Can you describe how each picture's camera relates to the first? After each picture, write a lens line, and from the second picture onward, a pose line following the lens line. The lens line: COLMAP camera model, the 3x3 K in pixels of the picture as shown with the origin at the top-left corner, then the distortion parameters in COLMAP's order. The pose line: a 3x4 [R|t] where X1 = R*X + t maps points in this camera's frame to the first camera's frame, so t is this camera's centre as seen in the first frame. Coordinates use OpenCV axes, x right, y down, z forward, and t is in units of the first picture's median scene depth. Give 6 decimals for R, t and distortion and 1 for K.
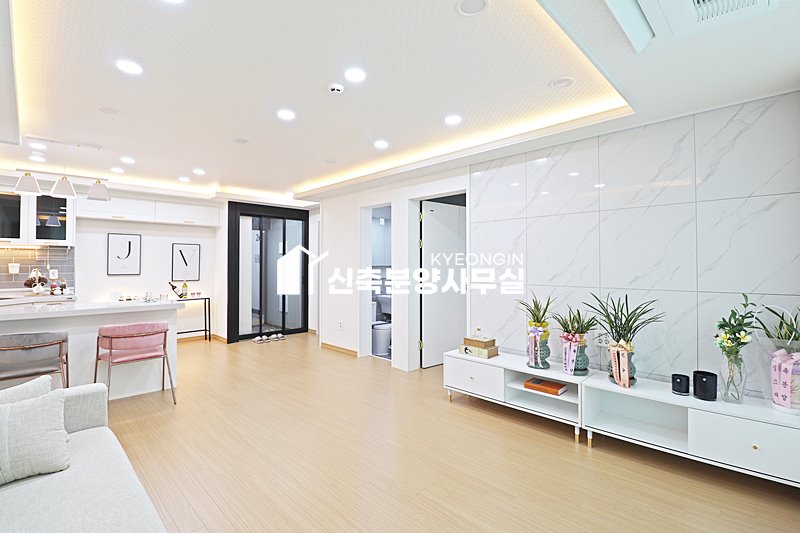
lens RADIAL K [[370.7, 0, 395.6], [0, 370.7, 262.4], [0, 0, 1]] dist [-0.003373, -0.008549]
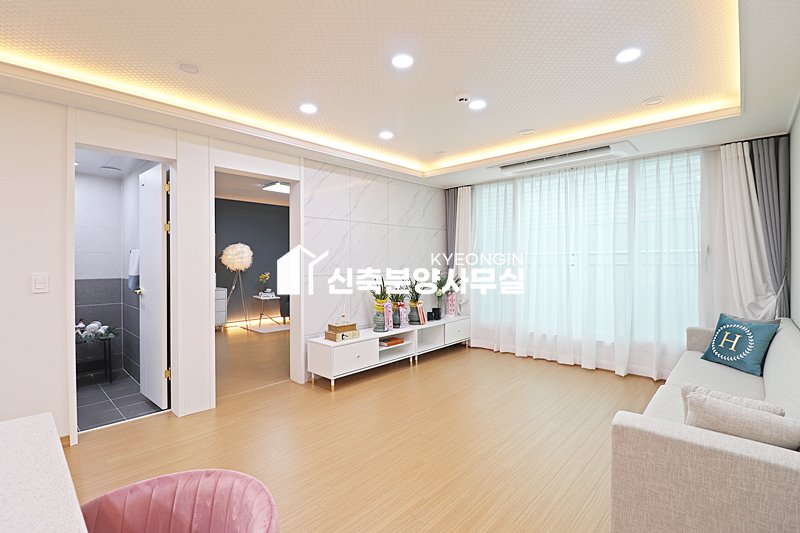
lens RADIAL K [[370.7, 0, 398.7], [0, 370.7, 264.0], [0, 0, 1]] dist [-0.003373, -0.008549]
pose [[-0.036439, -0.007349, 0.999309, -0.960617], [-0.001014, 0.999973, 0.007317, 0.016921], [-0.999335, -0.000747, -0.036446, 0.933869]]
